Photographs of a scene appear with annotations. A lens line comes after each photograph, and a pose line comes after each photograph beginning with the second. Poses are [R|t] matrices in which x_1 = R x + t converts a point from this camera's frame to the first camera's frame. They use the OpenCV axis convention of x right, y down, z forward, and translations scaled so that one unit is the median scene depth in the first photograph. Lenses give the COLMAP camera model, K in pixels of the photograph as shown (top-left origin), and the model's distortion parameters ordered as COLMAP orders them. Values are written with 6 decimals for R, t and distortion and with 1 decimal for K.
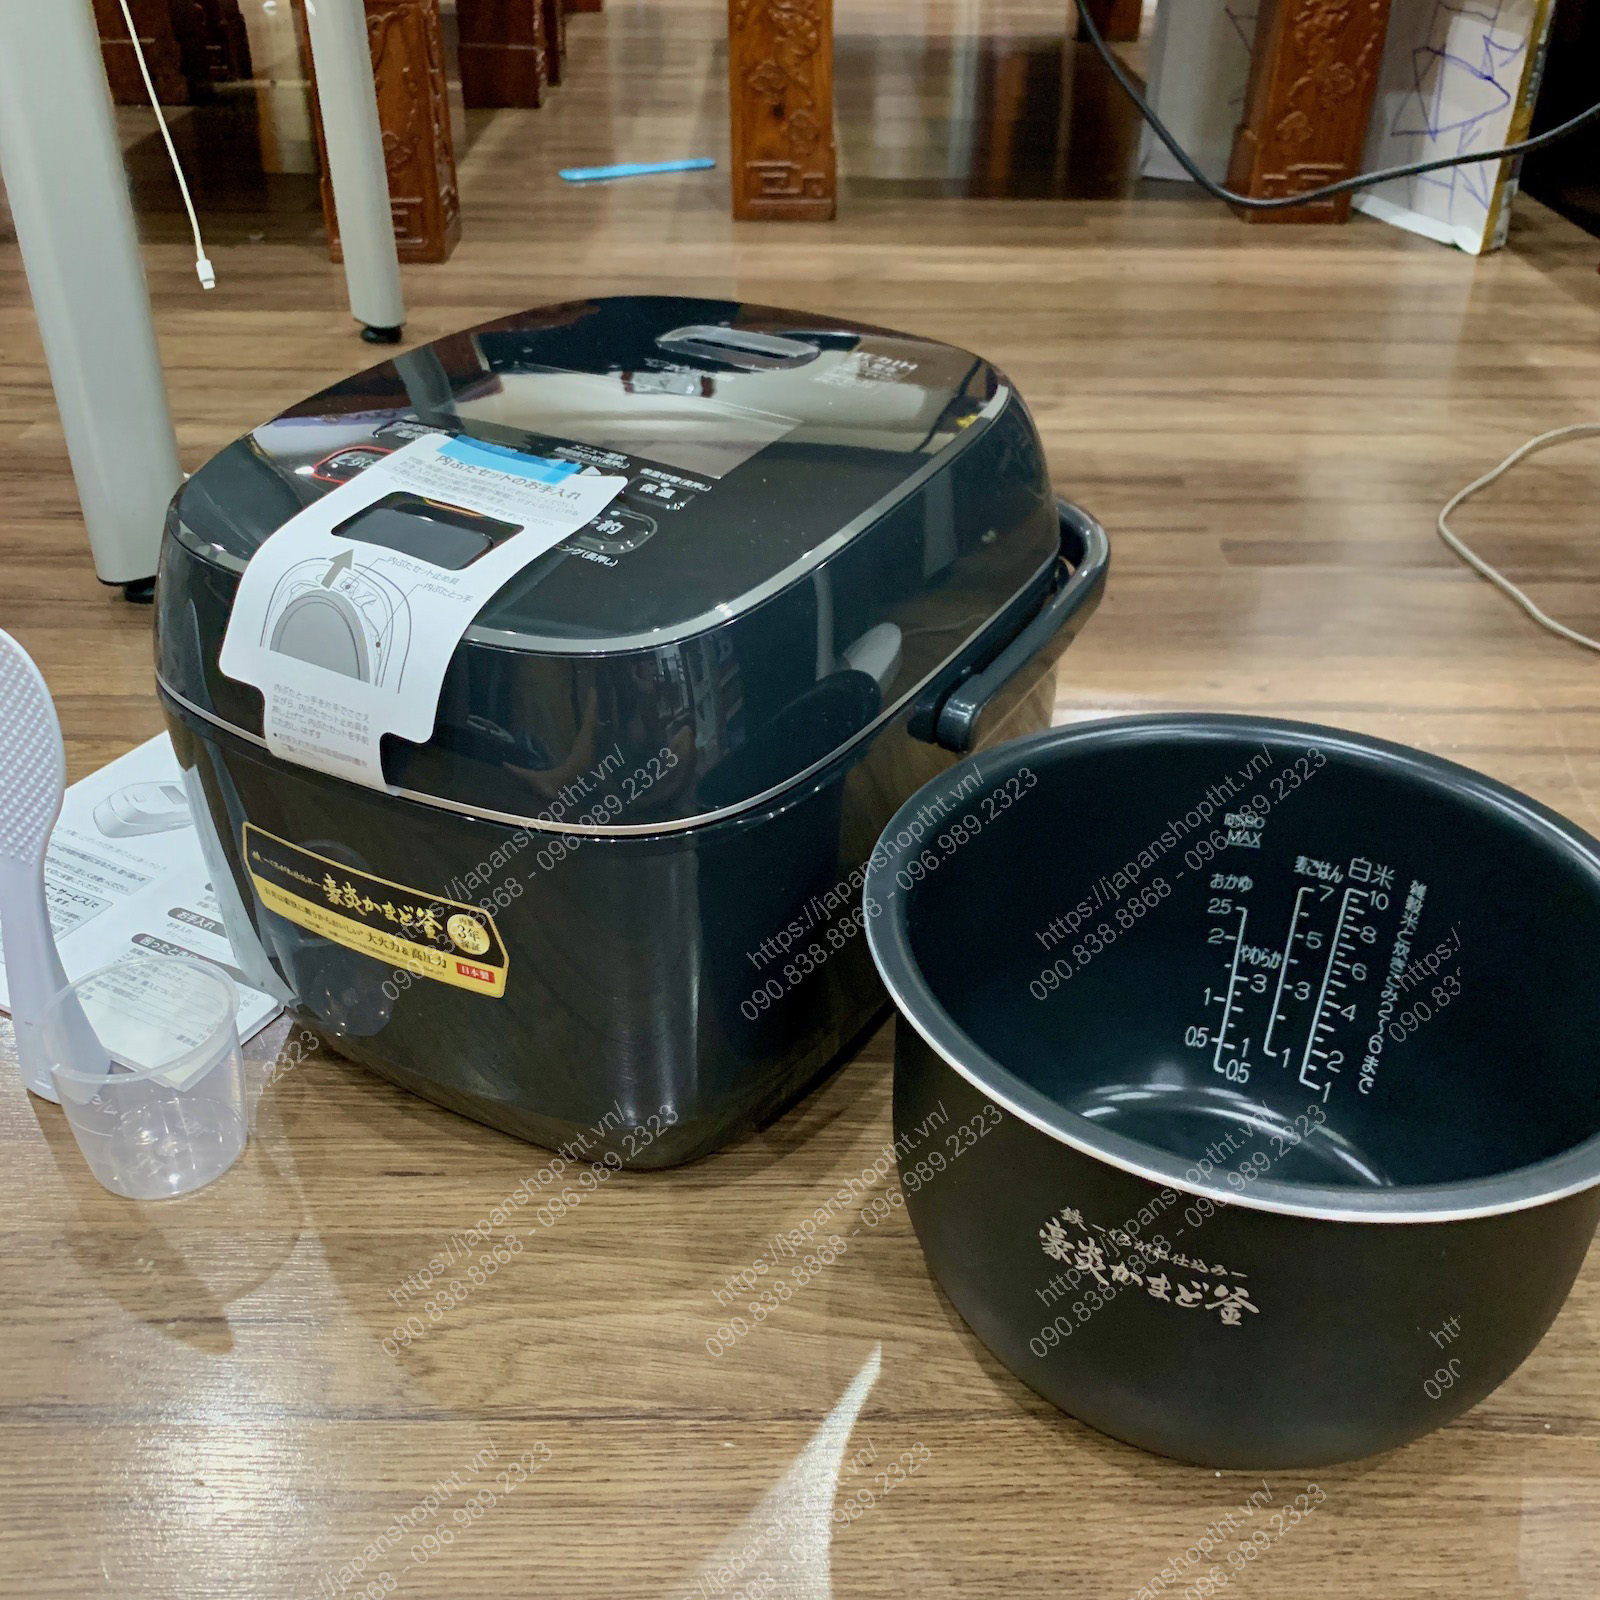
lens RADIAL K [[1656.1, 0, 817.1], [0, 1656.1, 691.1], [0, 0, 1]] dist [0.036137, 0.000493]
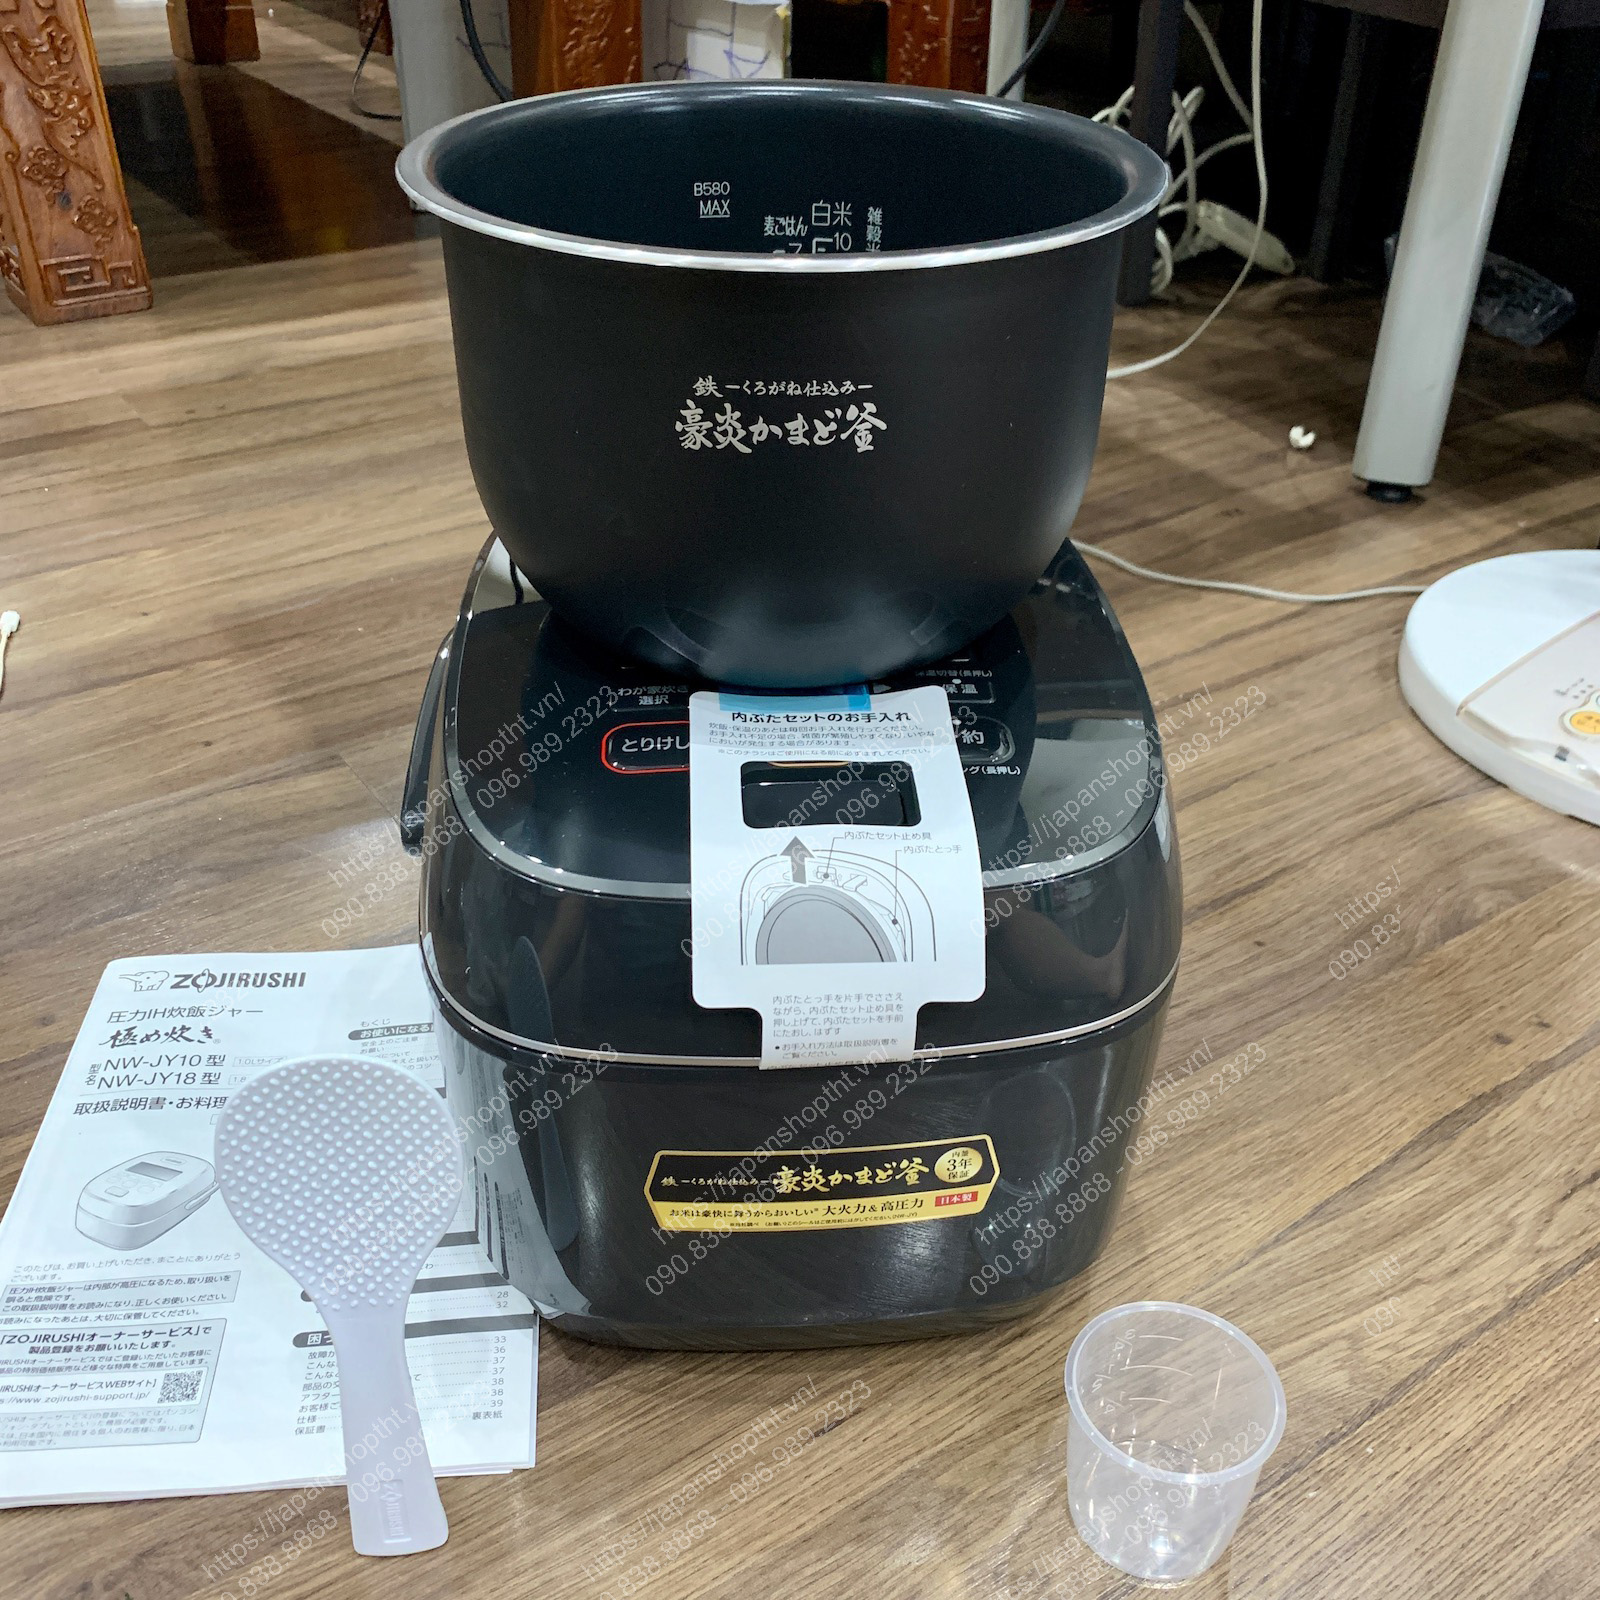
lens RADIAL K [[1656.1, 0, 817.1], [0, 1656.1, 691.1], [0, 0, 1]] dist [0.036137, 0.000493]
pose [[0.842561, -0.273232, 0.464150, -0.651980], [0.267326, 0.960278, 0.080017, -0.226195], [-0.467577, 0.056660, 0.882135, 0.130637]]
